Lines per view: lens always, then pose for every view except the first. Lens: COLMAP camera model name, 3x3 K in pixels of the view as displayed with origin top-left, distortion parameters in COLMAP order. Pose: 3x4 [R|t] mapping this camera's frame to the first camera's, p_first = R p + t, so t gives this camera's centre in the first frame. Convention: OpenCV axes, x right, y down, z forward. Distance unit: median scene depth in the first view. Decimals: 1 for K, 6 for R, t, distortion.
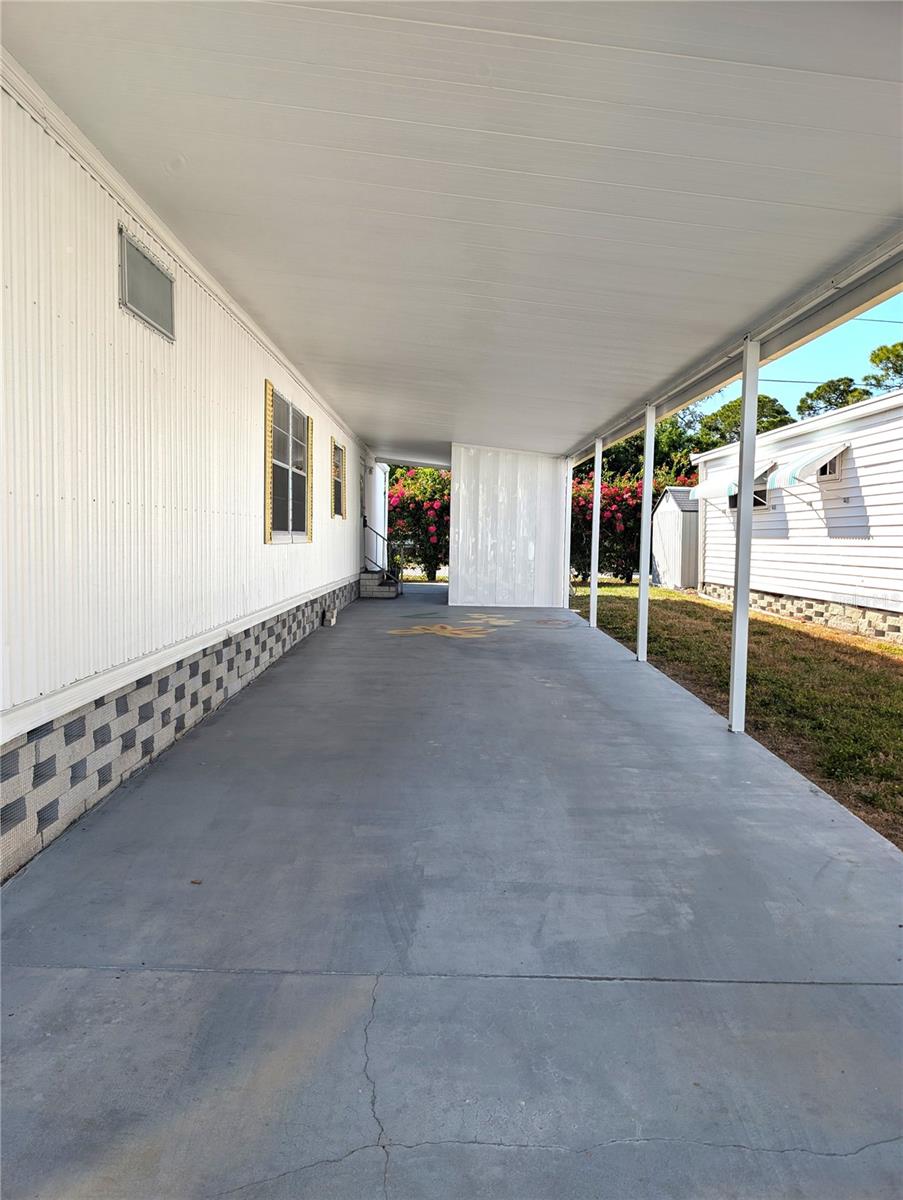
lens RADIAL K [[878.3, 0, 456.3], [0, 878.3, 603.6], [0, 0, 1]] dist [0.013346, 0.006140]
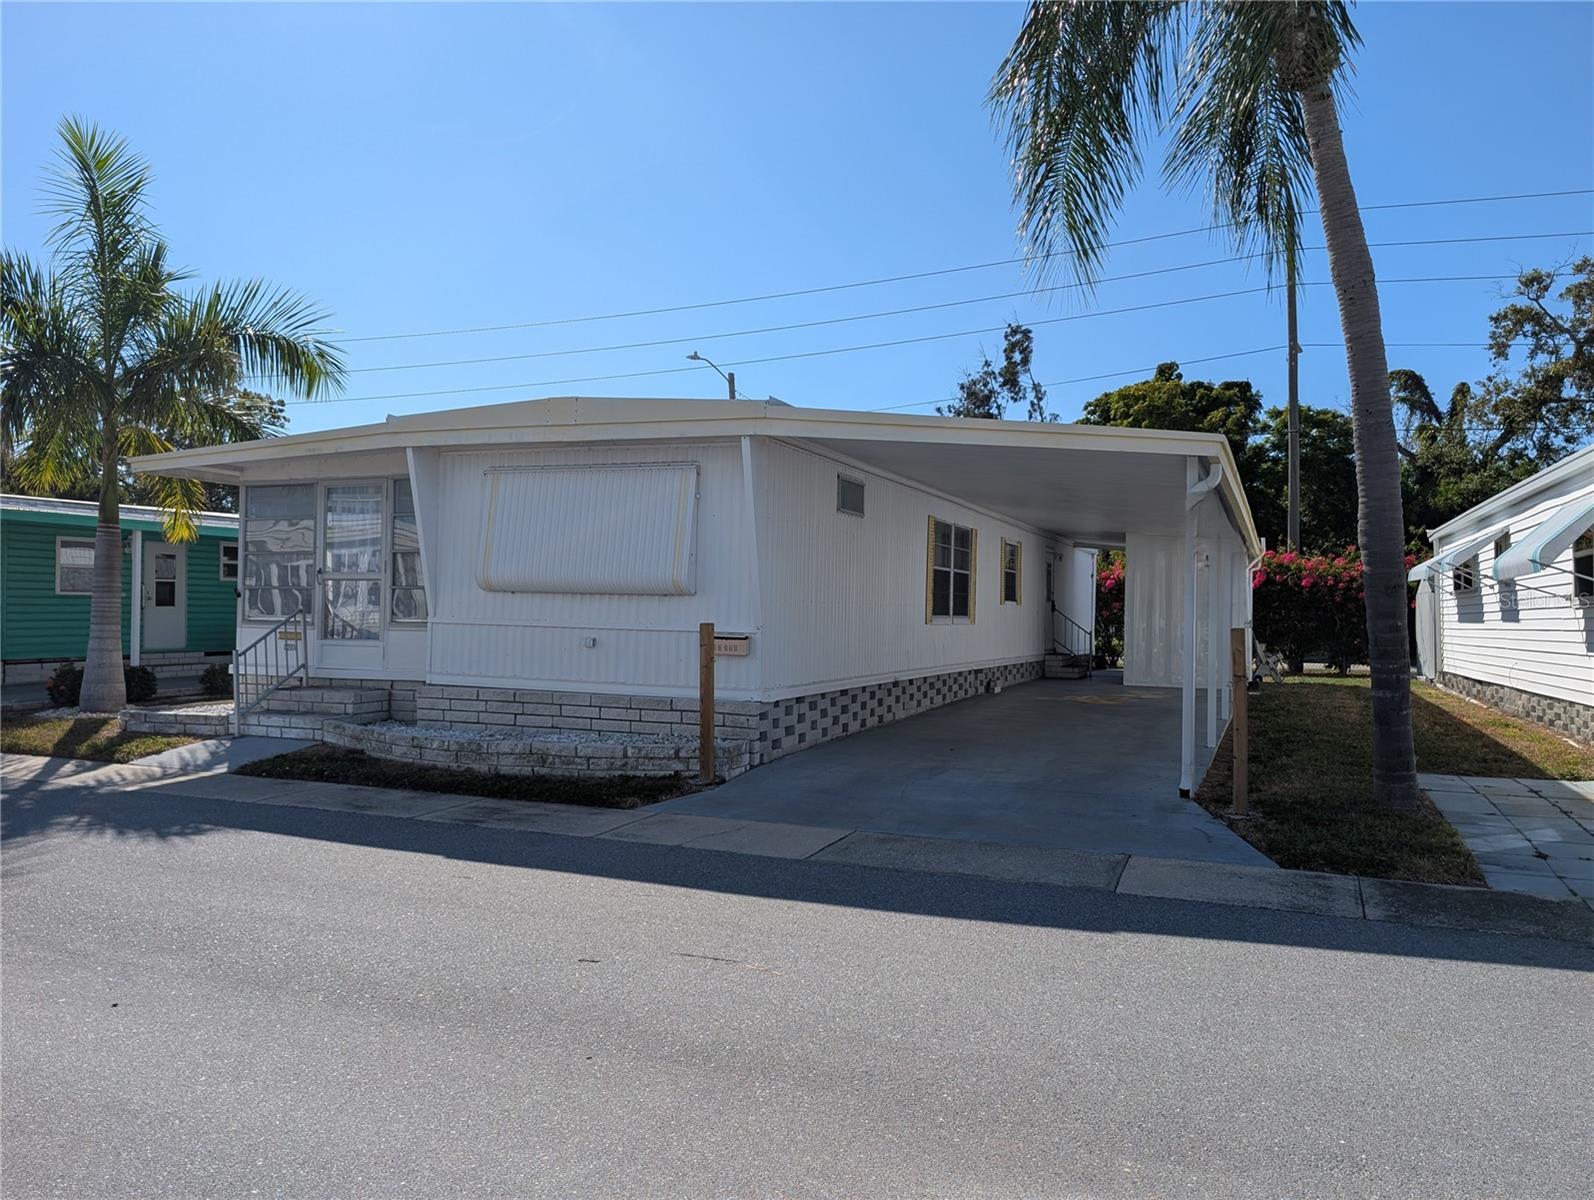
lens RADIAL K [[1116.8, 0, 797.4], [0, 1116.8, 604.6], [0, 0, 1]] dist [0.025606, -0.022681]
pose [[0.921243, -0.004833, -0.388957, 0.284778], [-0.030715, 0.995897, -0.085123, 0.059960], [0.387773, 0.090366, 0.917315, -0.736867]]
